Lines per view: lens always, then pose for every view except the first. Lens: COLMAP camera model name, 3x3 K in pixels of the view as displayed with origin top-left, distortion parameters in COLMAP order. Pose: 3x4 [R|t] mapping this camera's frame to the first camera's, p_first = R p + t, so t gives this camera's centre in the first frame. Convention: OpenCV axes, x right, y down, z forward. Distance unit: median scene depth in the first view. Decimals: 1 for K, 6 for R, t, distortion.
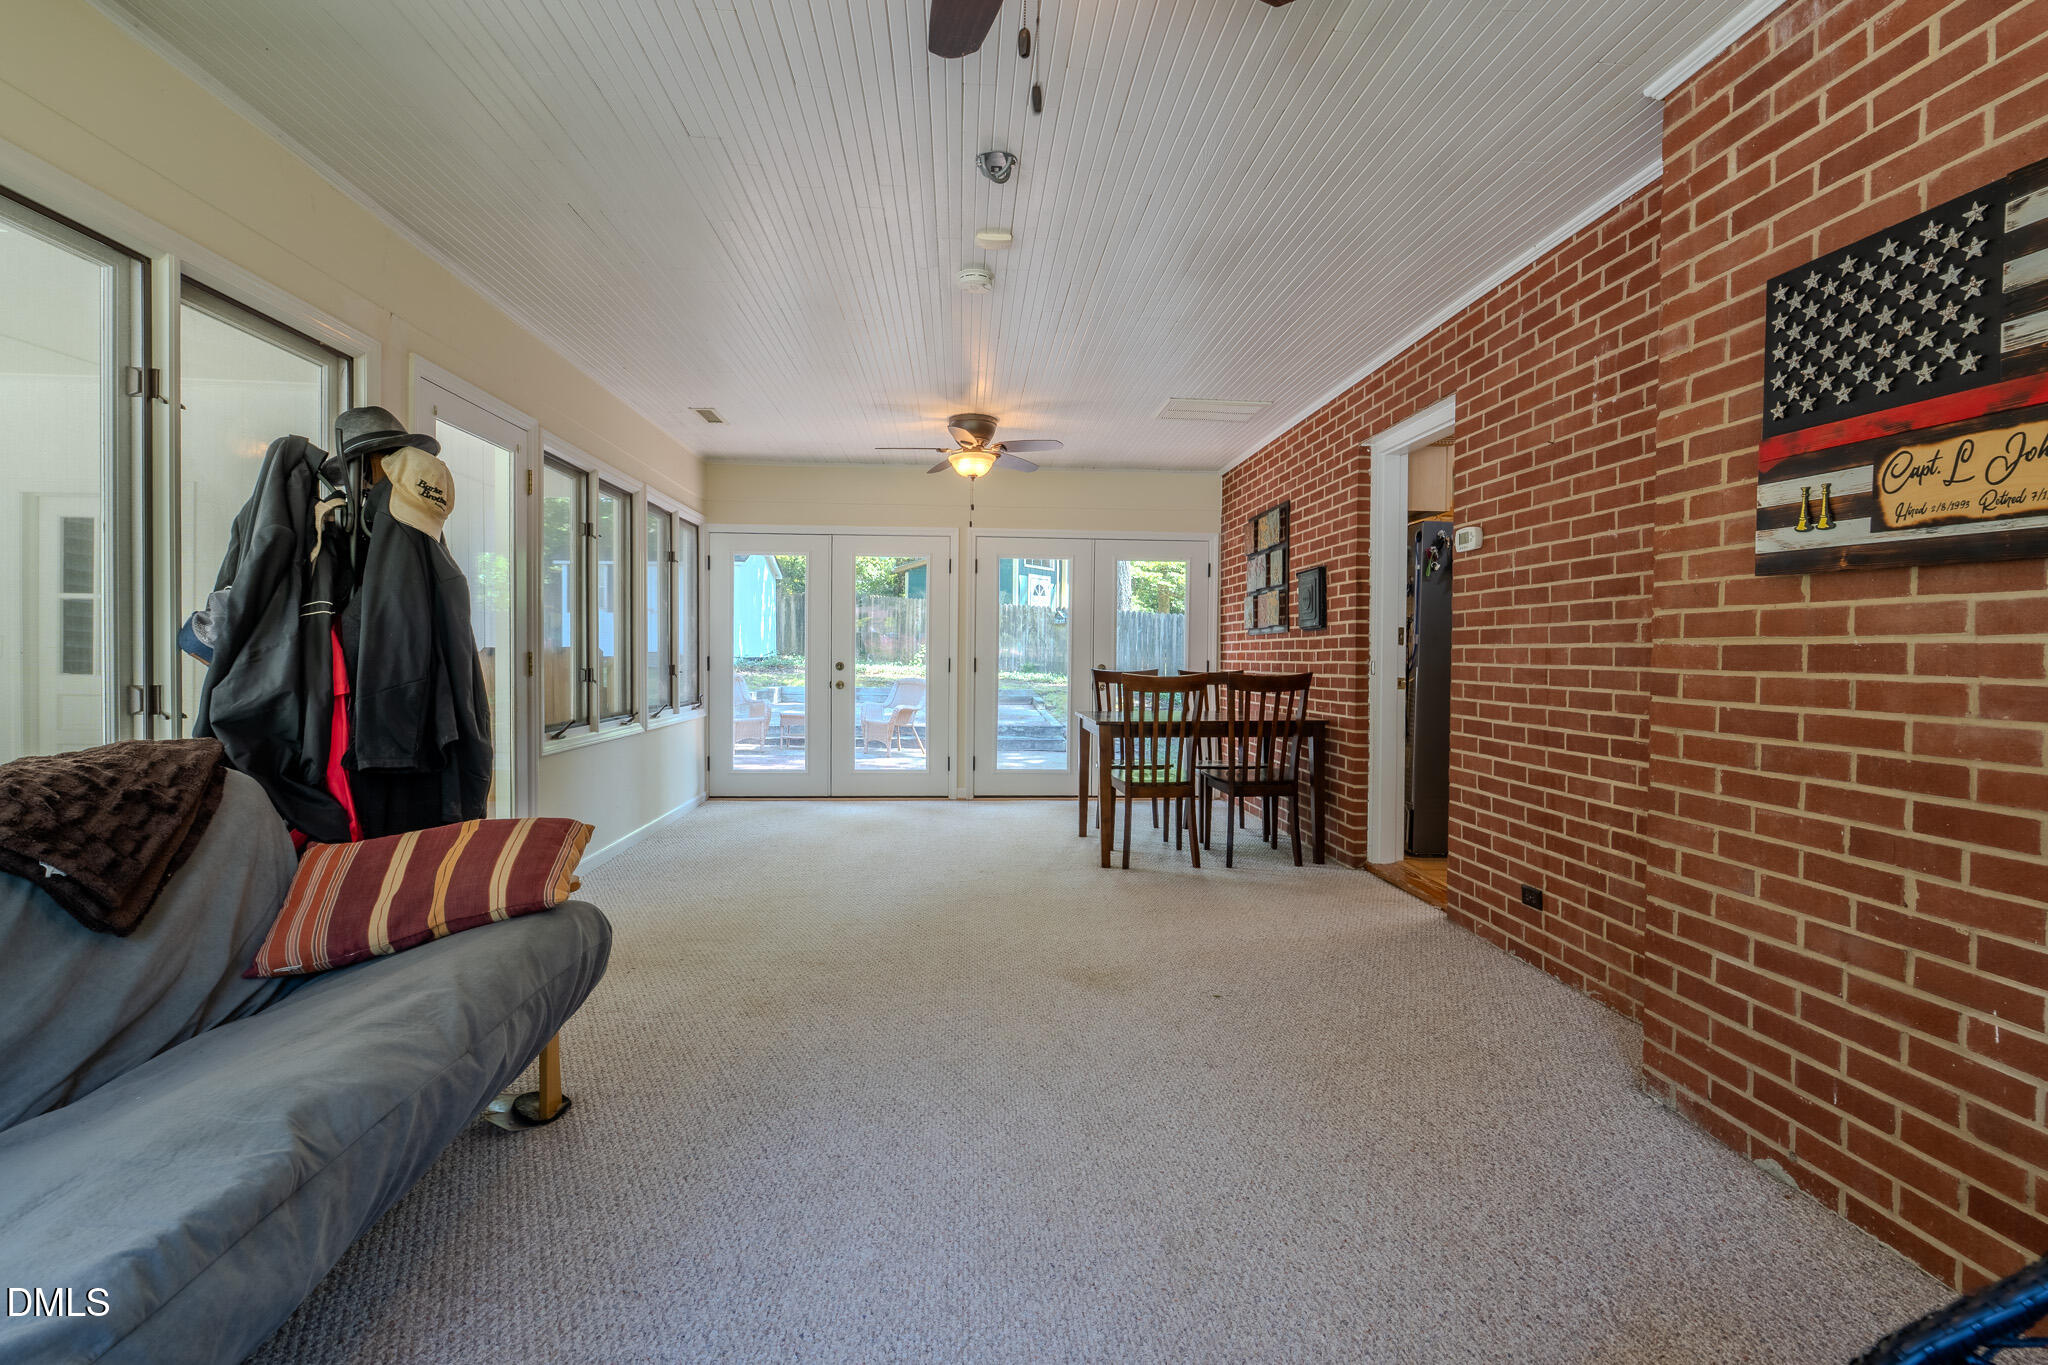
lens RADIAL K [[950.5, 0, 1016.3], [0, 950.5, 682.9], [0, 0, 1]] dist [-0.010299, 0.002828]
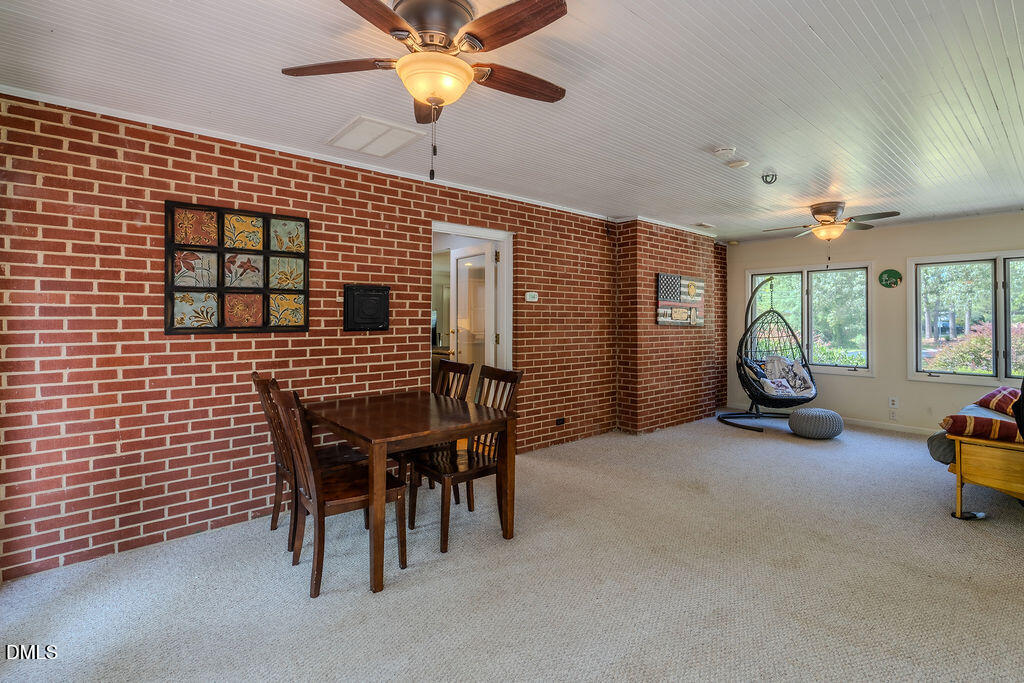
lens RADIAL K [[475.2, 0, 541.6], [0, 475.2, 307.1], [0, 0, 1]] dist [-0.010299, 0.002828]
pose [[-0.615492, 0.000649, 0.788143, -0.622888], [0.012107, 0.999889, 0.008632, -0.154883], [-0.788050, 0.014855, -0.615432, 2.025636]]
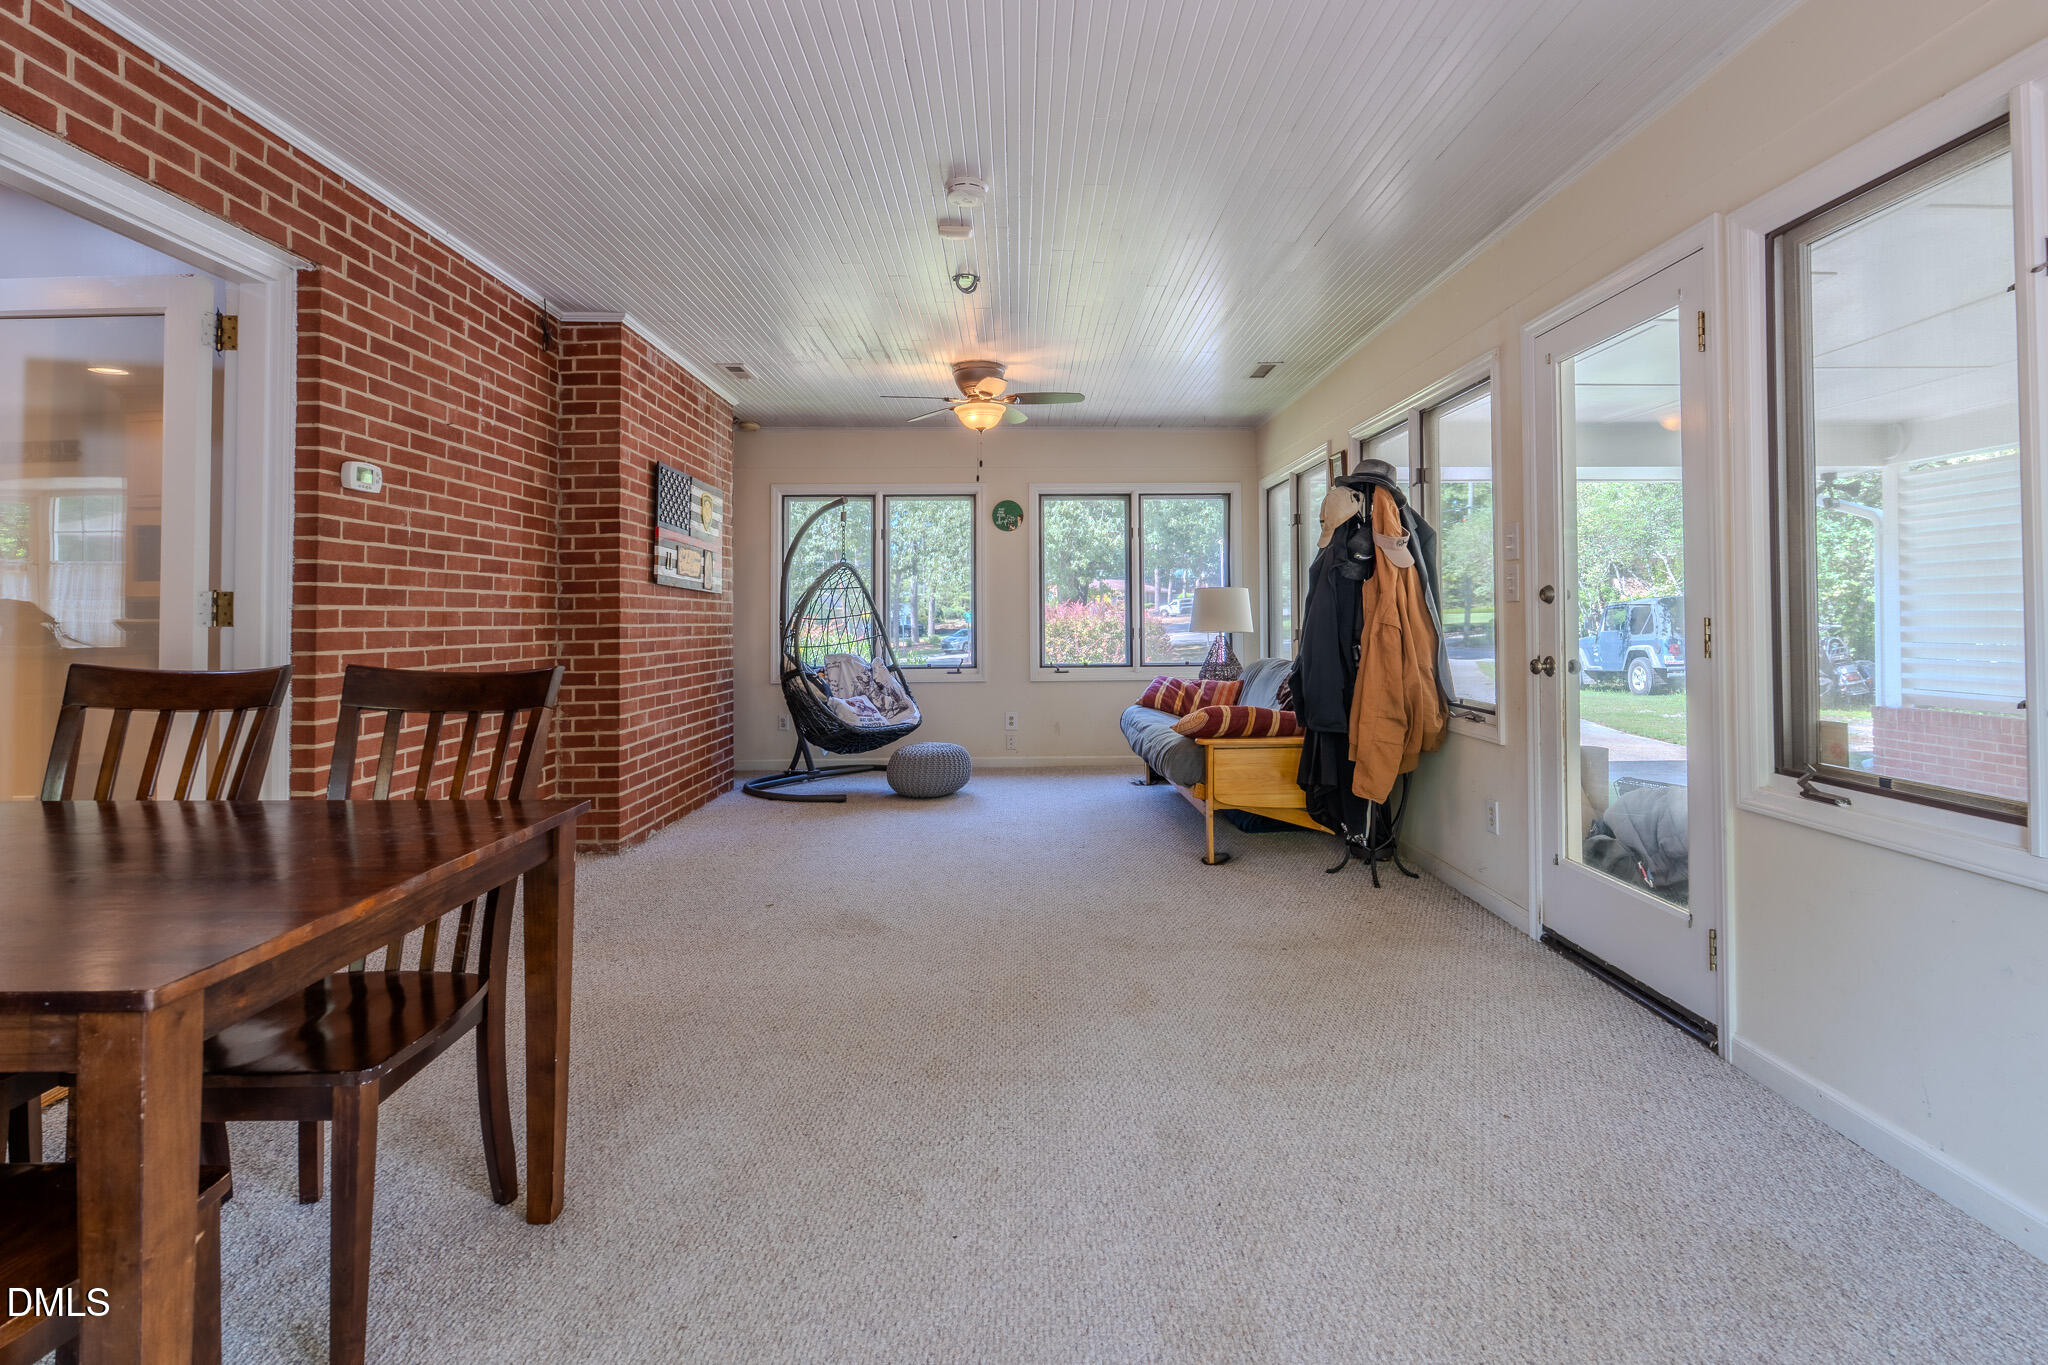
lens RADIAL K [[950.5, 0, 1017.0], [0, 950.5, 589.6], [0, 0, 1]] dist [-0.010299, 0.002828]
pose [[-0.998234, -0.003035, 0.059323, -0.156735], [-0.002813, 0.999989, 0.003829, -0.067924], [-0.059334, 0.003655, -0.998232, 2.050722]]
